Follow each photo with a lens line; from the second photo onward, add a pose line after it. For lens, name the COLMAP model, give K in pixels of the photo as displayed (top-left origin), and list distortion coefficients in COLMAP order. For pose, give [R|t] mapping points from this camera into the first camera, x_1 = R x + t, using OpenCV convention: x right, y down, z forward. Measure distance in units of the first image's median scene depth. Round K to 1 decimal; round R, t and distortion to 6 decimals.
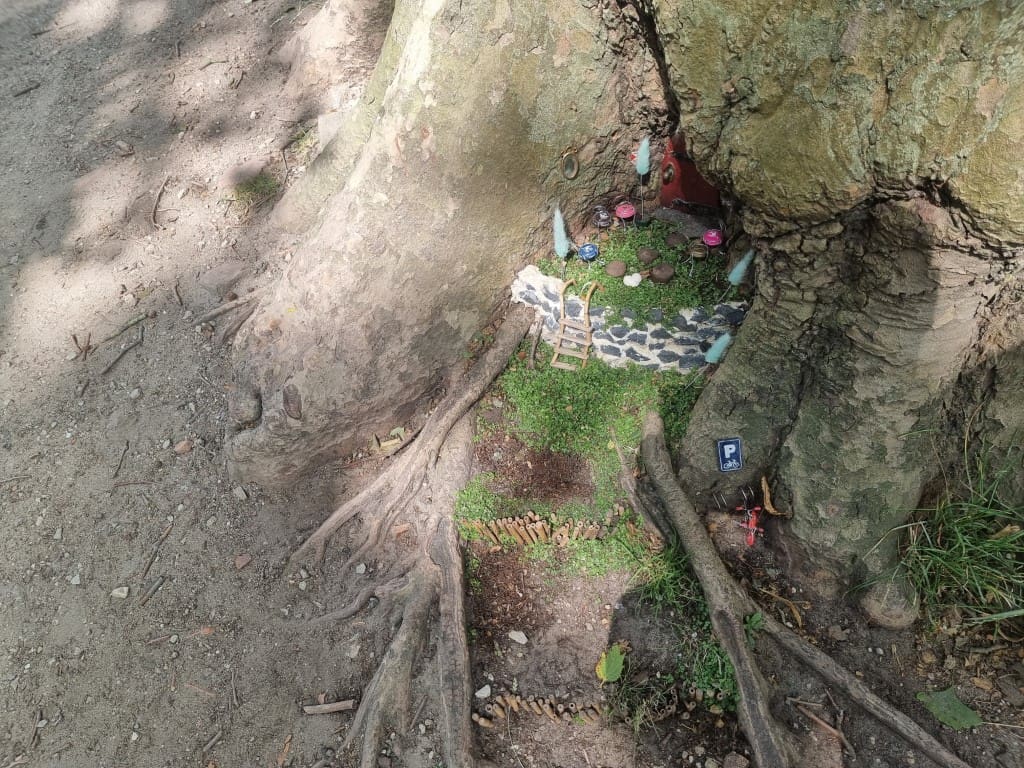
lens RADIAL K [[714.9, 0, 512.8], [0, 714.9, 401.9], [0, 0, 1]] dist [0.039328, -0.044479]
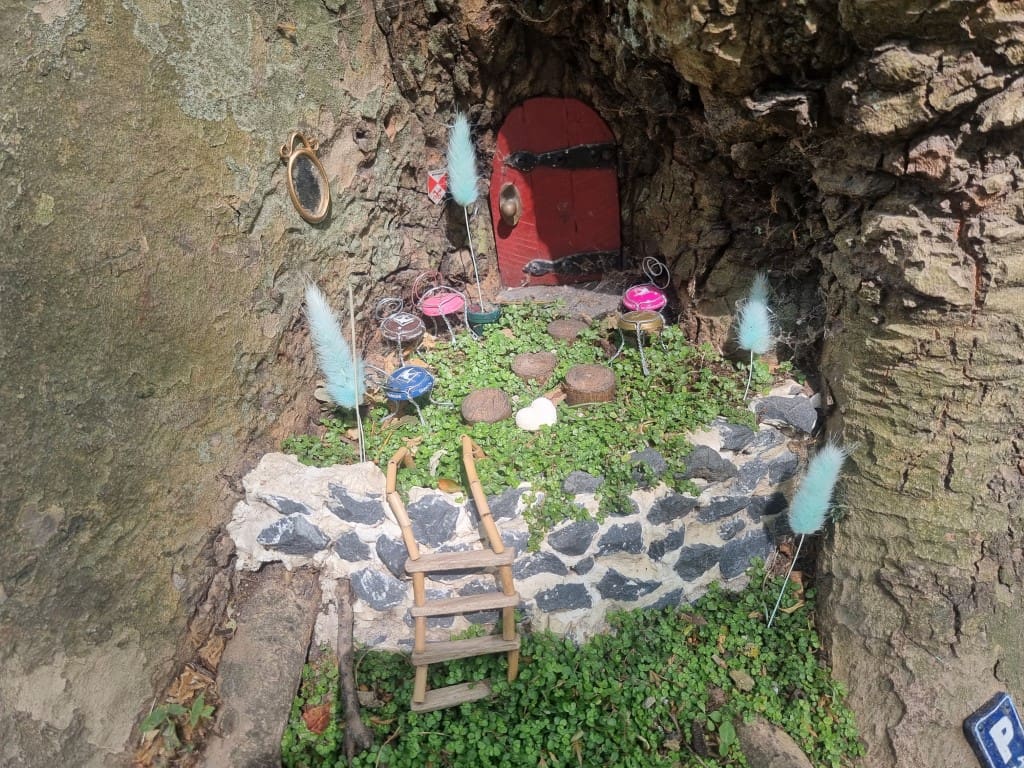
lens RADIAL K [[714.9, 0, 521.9], [0, 714.9, 387.3], [0, 0, 1]] dist [0.039328, -0.044479]
pose [[0.852504, -0.216576, 0.475744, -0.033347], [0.387404, 0.872803, -0.296871, -0.066911], [-0.350935, 0.437389, 0.827971, 0.669476]]
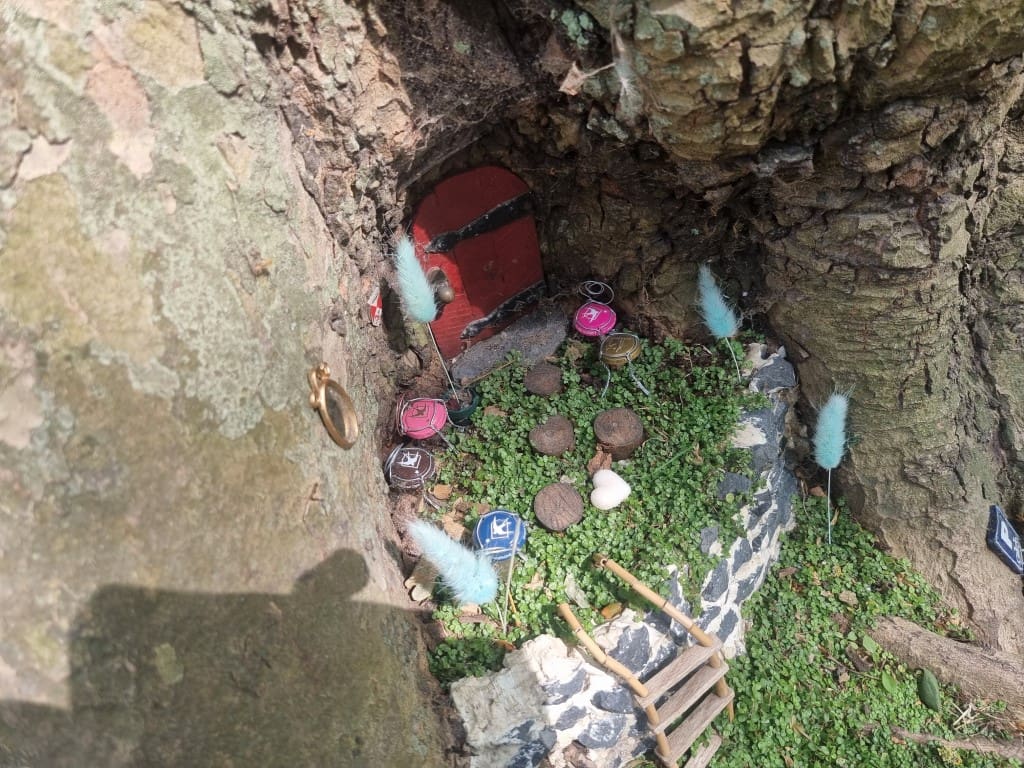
lens RADIAL K [[714.9, 0, 506.8], [0, 714.9, 387.7], [0, 0, 1]] dist [0.039328, -0.044479]
pose [[0.391879, -0.636672, 0.664138, -0.101560], [0.780445, 0.612300, 0.126471, -0.314712], [-0.487172, 0.468762, 0.736835, 0.703771]]
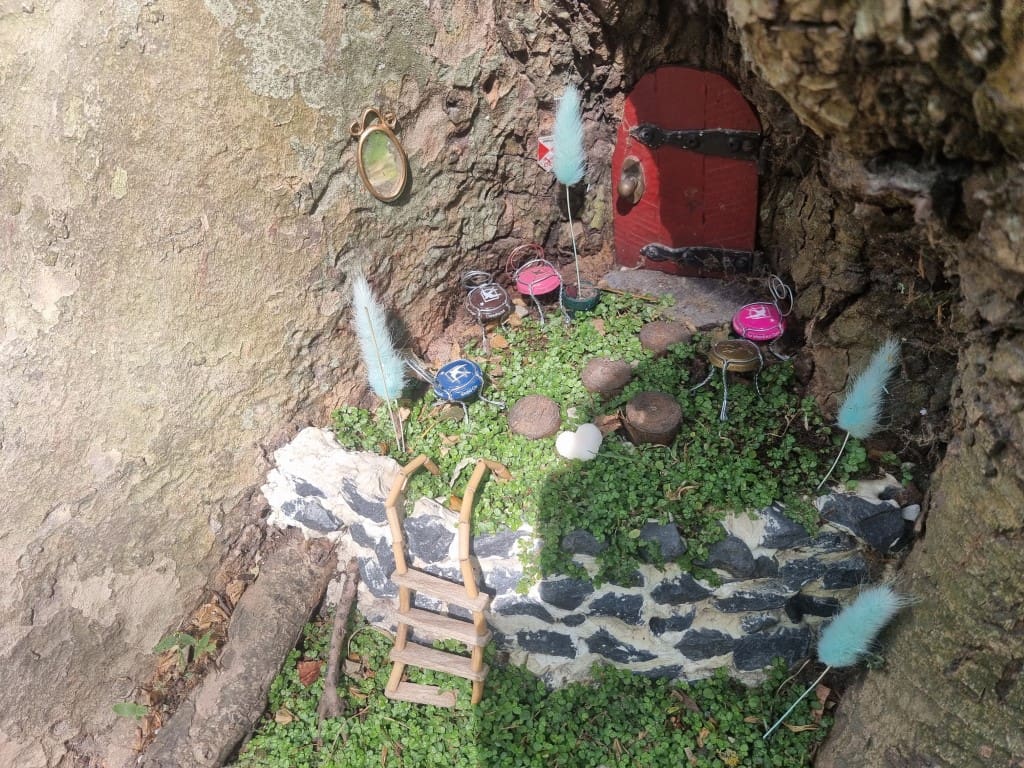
lens RADIAL K [[714.9, 0, 529.0], [0, 714.9, 383.9], [0, 0, 1]] dist [0.039328, -0.044479]
pose [[0.985487, -0.089252, 0.144393, 0.089667], [0.114314, 0.977762, -0.175823, -0.139633], [-0.125489, 0.189778, 0.973775, 0.637368]]
